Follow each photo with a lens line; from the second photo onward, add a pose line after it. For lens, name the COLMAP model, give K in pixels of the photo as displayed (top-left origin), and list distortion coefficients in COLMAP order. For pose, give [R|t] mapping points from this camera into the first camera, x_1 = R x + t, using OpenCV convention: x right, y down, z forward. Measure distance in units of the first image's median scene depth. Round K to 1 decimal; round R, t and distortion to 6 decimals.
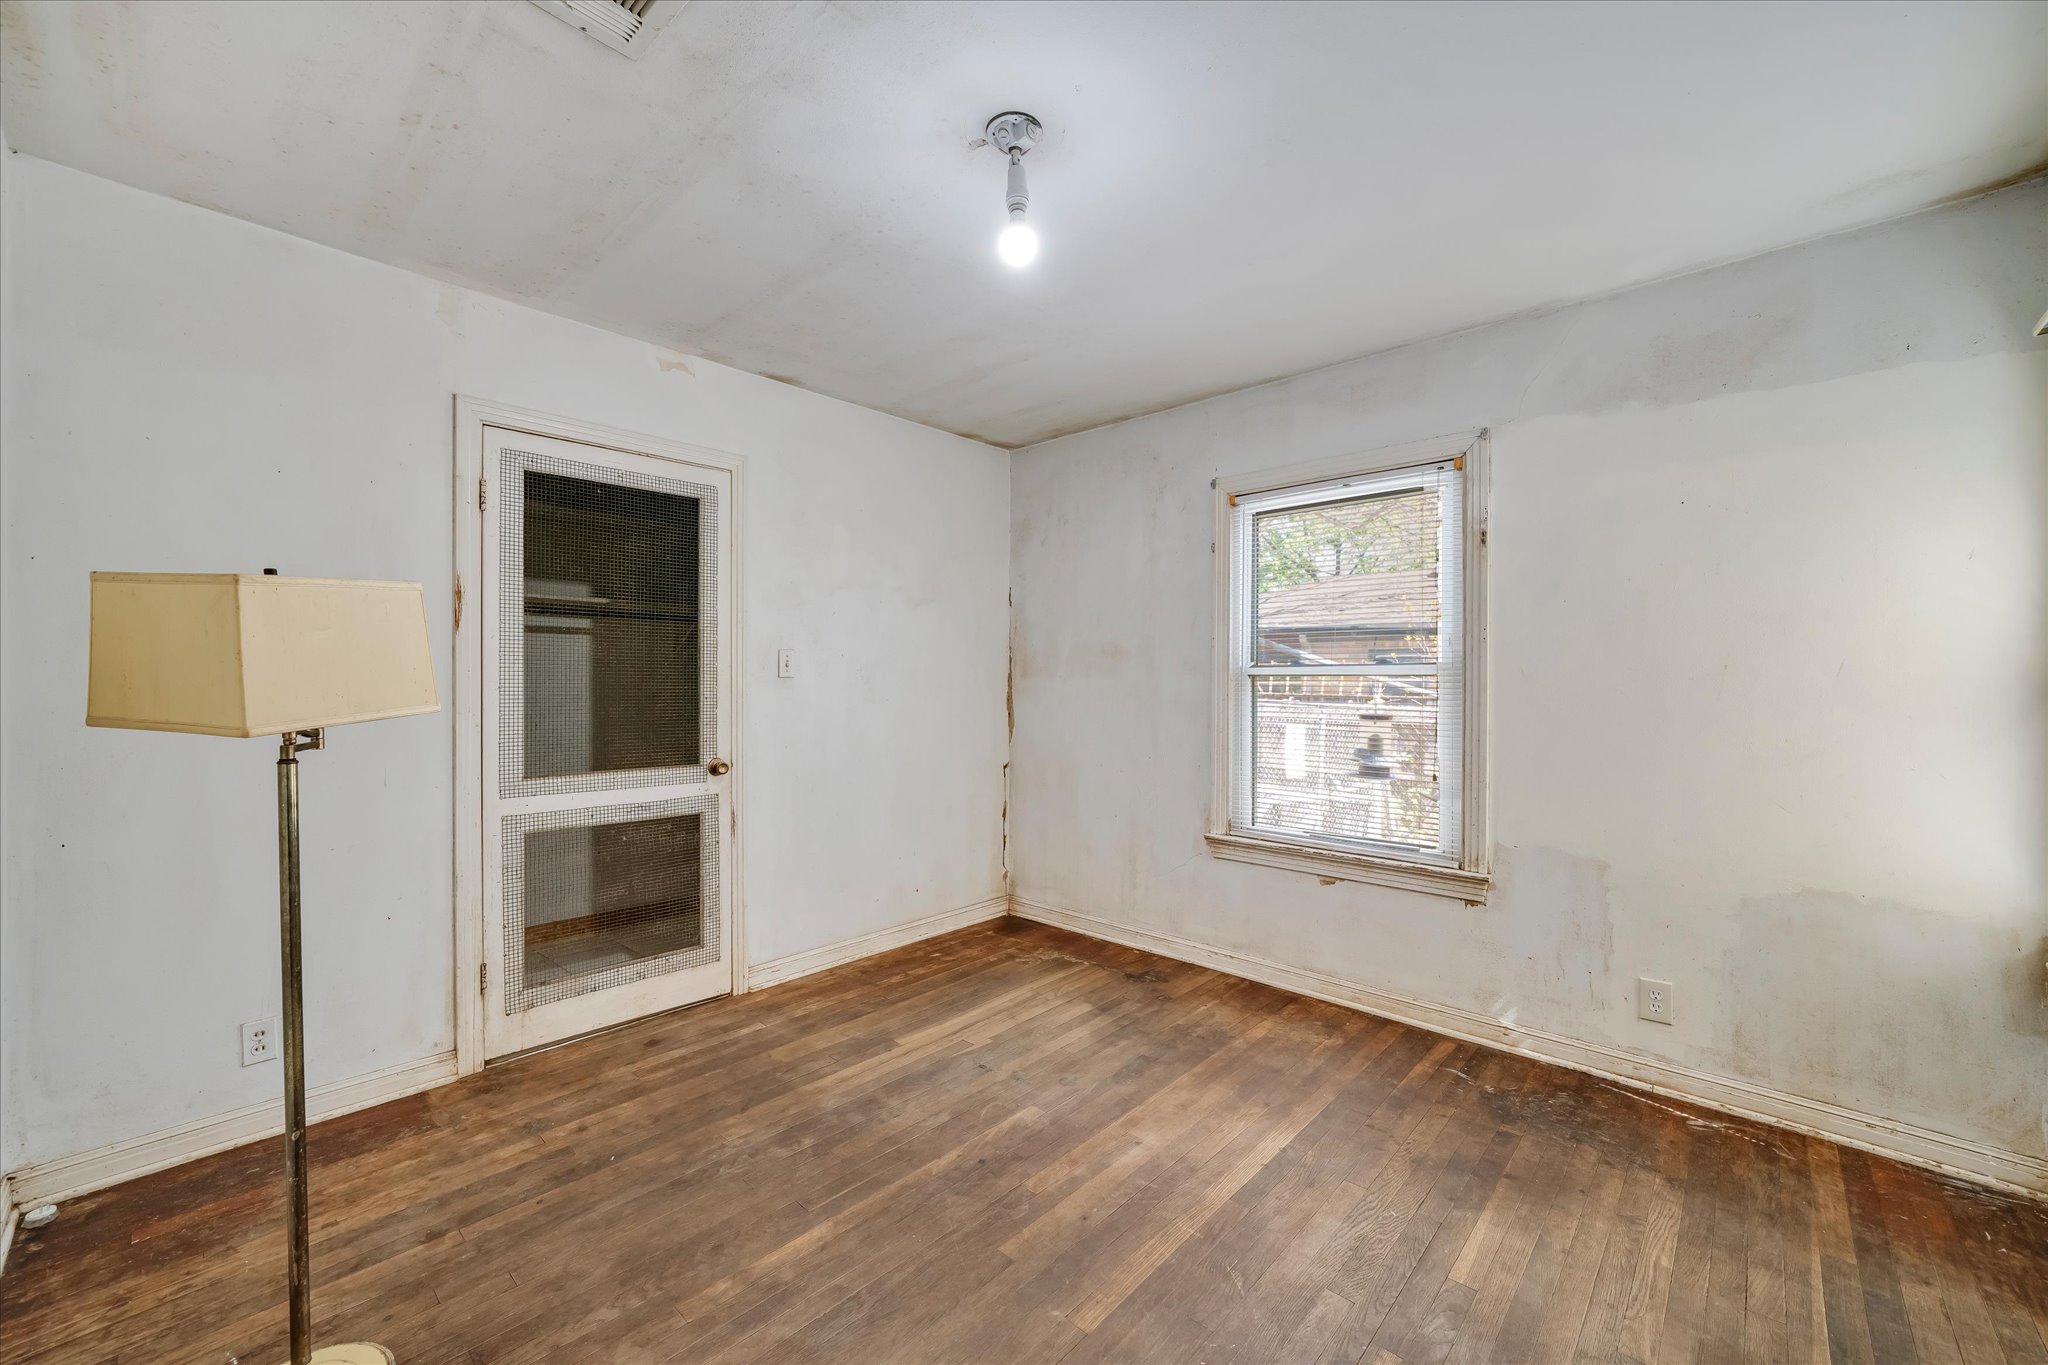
lens RADIAL K [[802.4, 0, 1024.0], [0, 802.4, 682.5], [0, 0, 1]] dist [-0.004373, -0.000061]
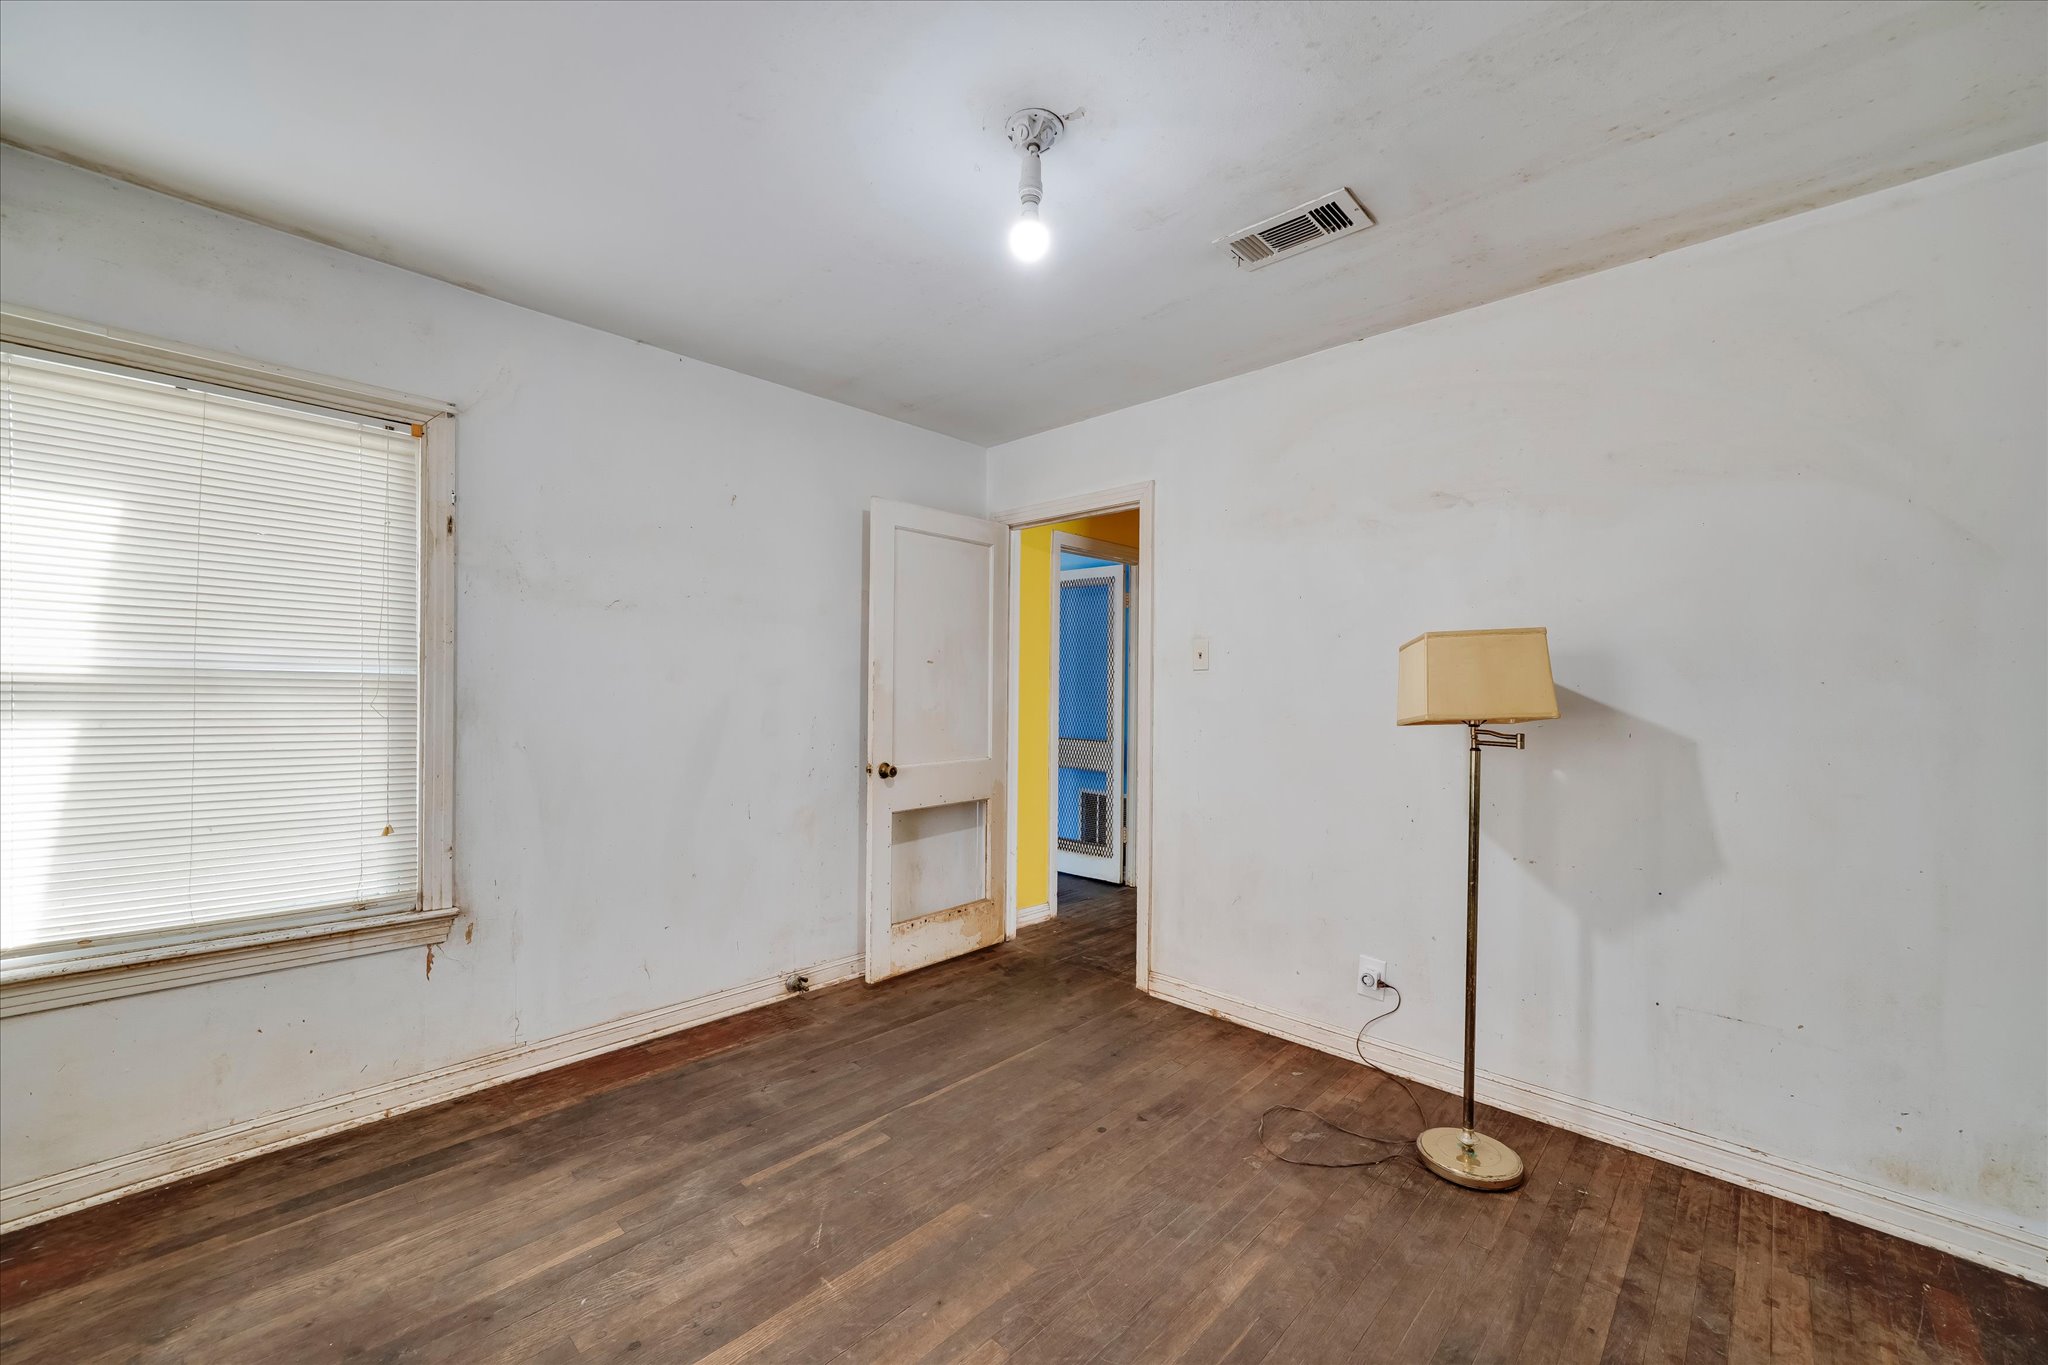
lens RADIAL K [[802.4, 0, 1024.0], [0, 802.4, 682.5], [0, 0, 1]] dist [-0.004373, -0.000061]
pose [[-0.999792, -0.014376, 0.014436, -0.021125], [-0.014385, 0.999896, -0.000489, -0.016106], [-0.014428, -0.000697, -0.999896, 1.987129]]
